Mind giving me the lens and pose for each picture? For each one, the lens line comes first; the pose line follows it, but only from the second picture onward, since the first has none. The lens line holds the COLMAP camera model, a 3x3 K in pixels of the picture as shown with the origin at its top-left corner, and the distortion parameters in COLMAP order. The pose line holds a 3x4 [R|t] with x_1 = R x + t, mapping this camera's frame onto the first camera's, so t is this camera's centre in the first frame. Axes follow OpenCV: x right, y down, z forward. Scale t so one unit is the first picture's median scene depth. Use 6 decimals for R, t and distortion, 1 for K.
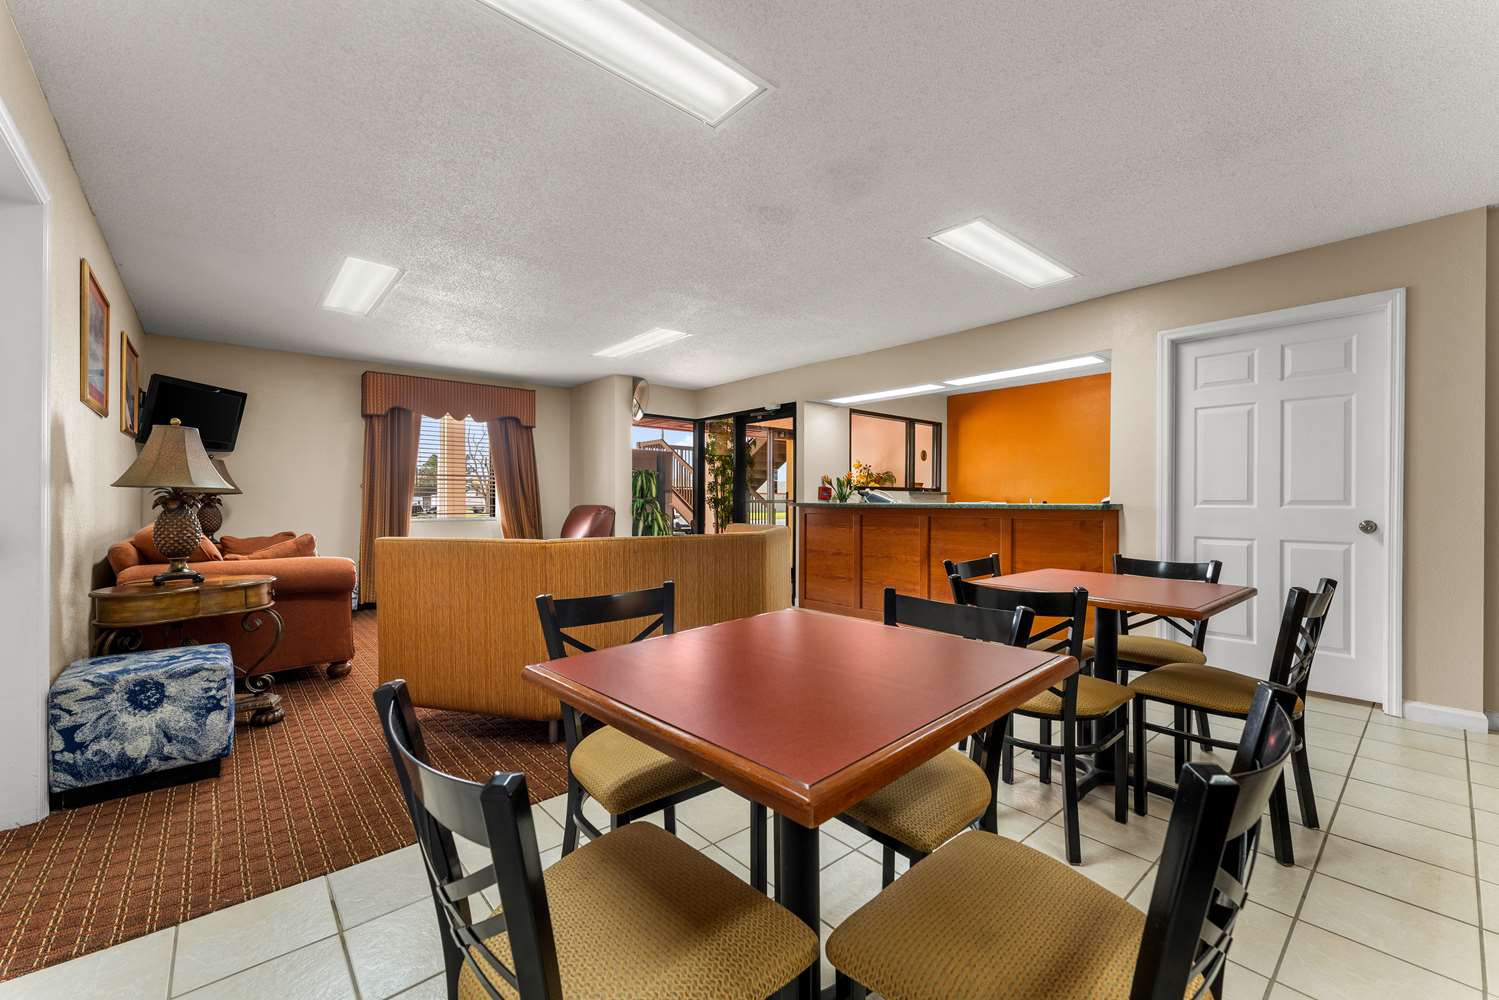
lens RADIAL K [[614.1, 0, 737.1], [0, 614.1, 502.8], [0, 0, 1]] dist [0.002130, -0.000122]
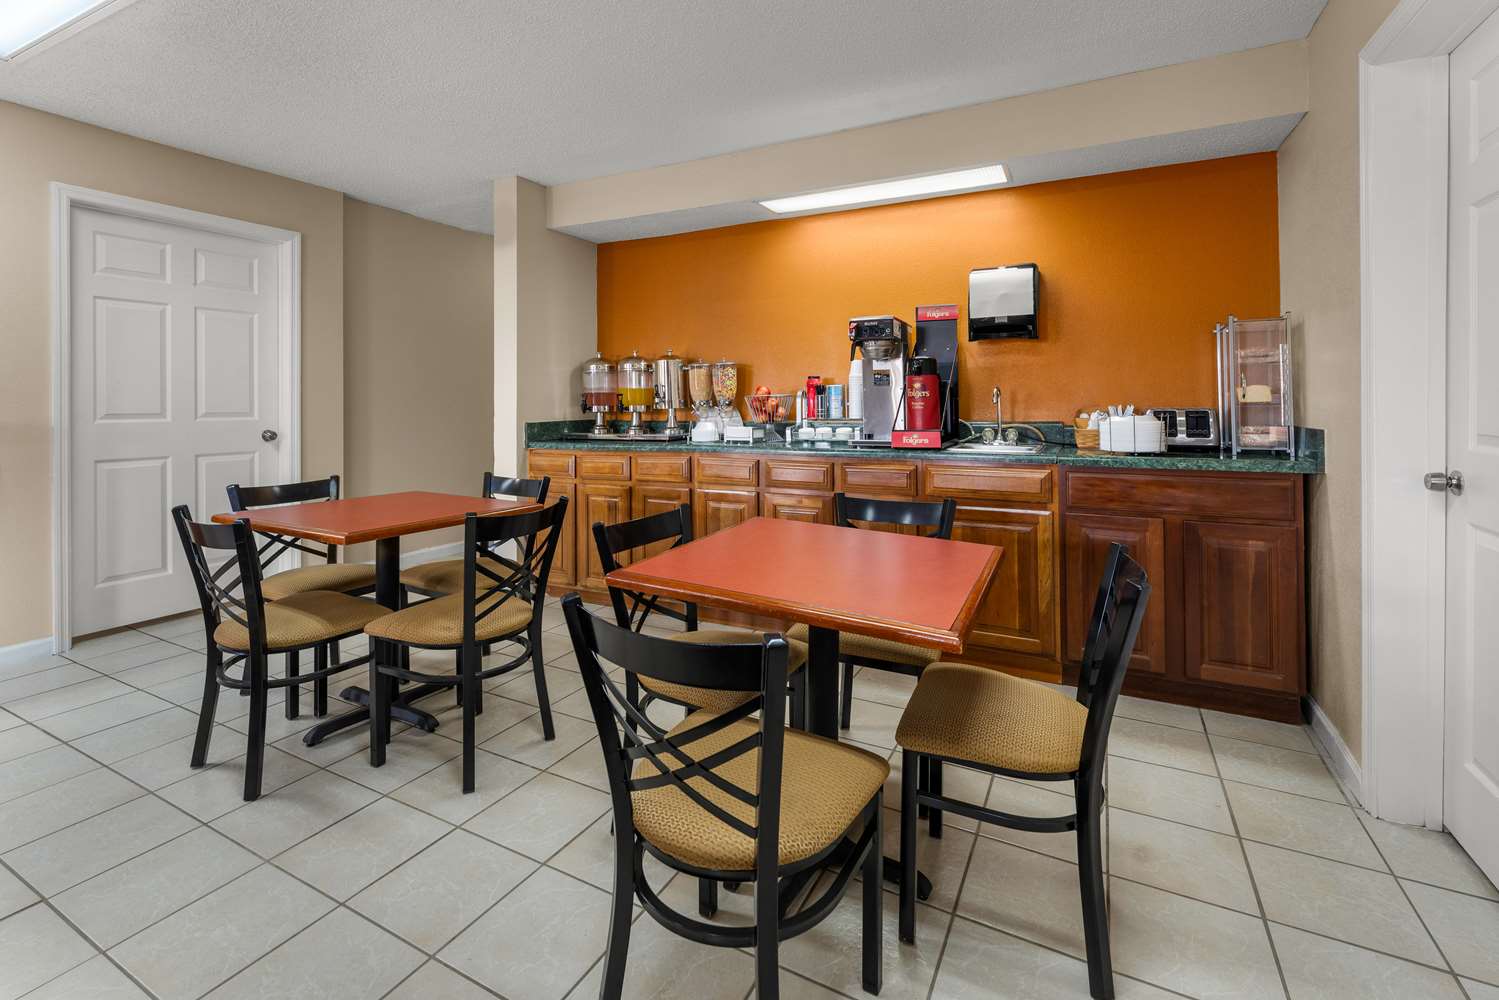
lens RADIAL K [[660.4, 0, 765.7], [0, 660.4, 403.8], [0, 0, 1]] dist [-0.002503, 0.000277]
pose [[-0.380421, -0.004598, 0.924802, -0.372939], [-0.000665, 0.999989, 0.004698, -0.022808], [-0.924813, 0.001172, -0.380420, 0.558634]]
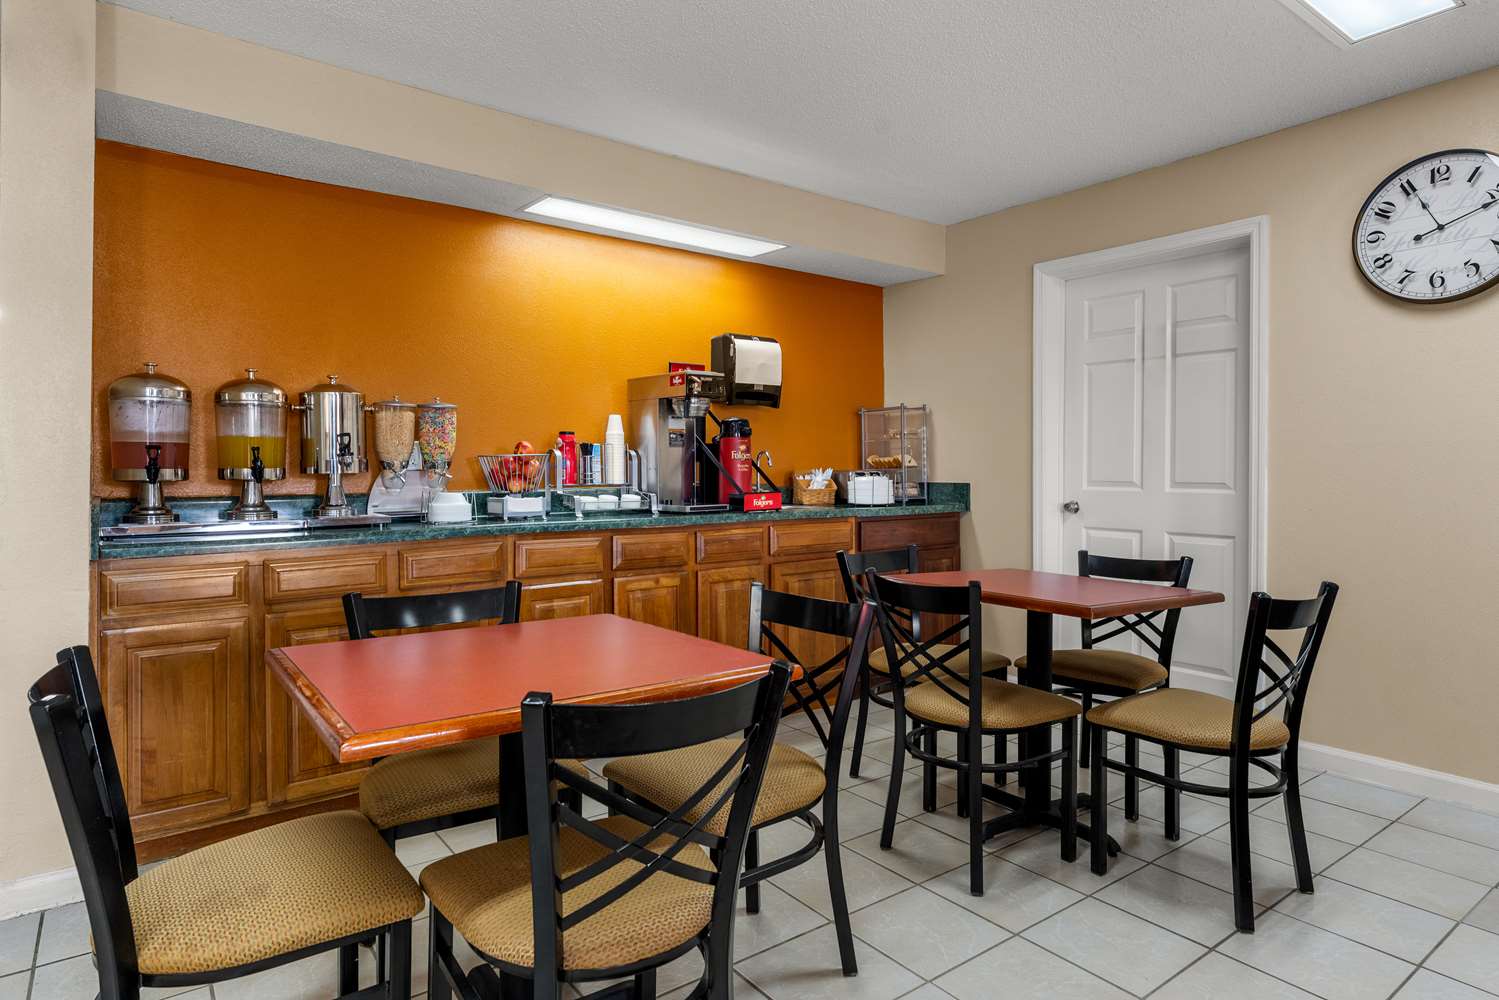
lens RADIAL K [[836.3, 0, 753.4], [0, 836.3, 483.8], [0, 0, 1]] dist [0.001148, 0.000030]
pose [[-0.998269, -0.003652, 0.058702, 0.245362], [-0.002722, 0.999870, 0.015919, -0.013699], [-0.058753, 0.015731, -0.998149, 1.104988]]
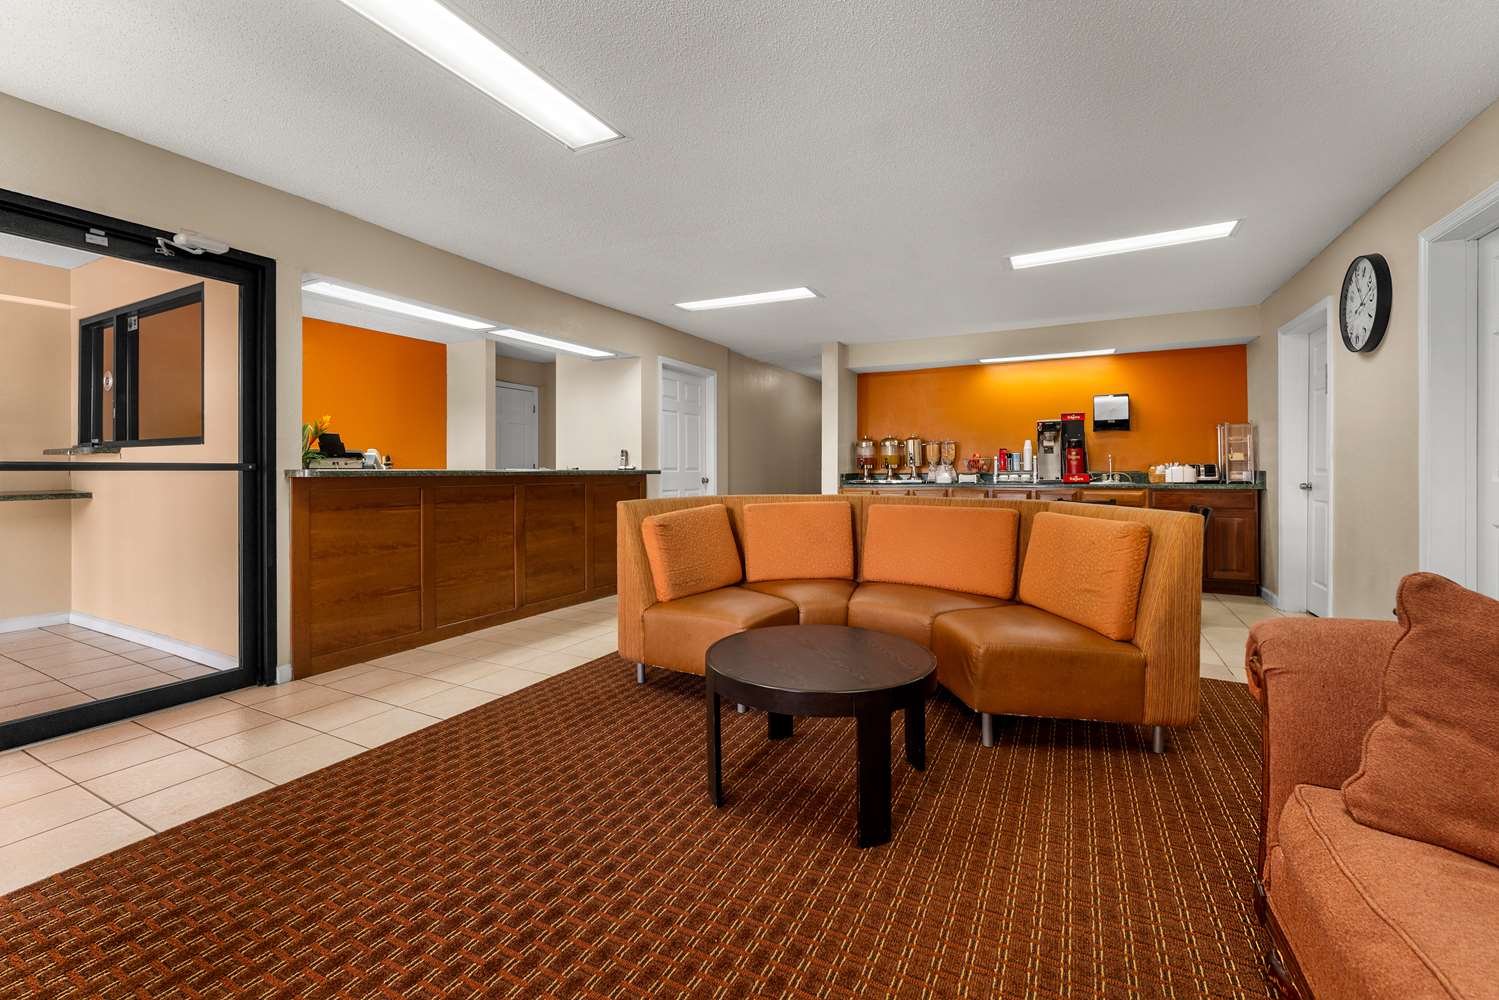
lens RADIAL K [[614.1, 0, 762.0], [0, 614.1, 474.6], [0, 0, 1]] dist [0.002130, -0.000122]
pose [[-0.376620, -0.007245, 0.926340, -0.867625], [0.000212, 0.999969, 0.007907, 0.001117], [-0.926368, 0.003174, -0.376607, 1.434692]]
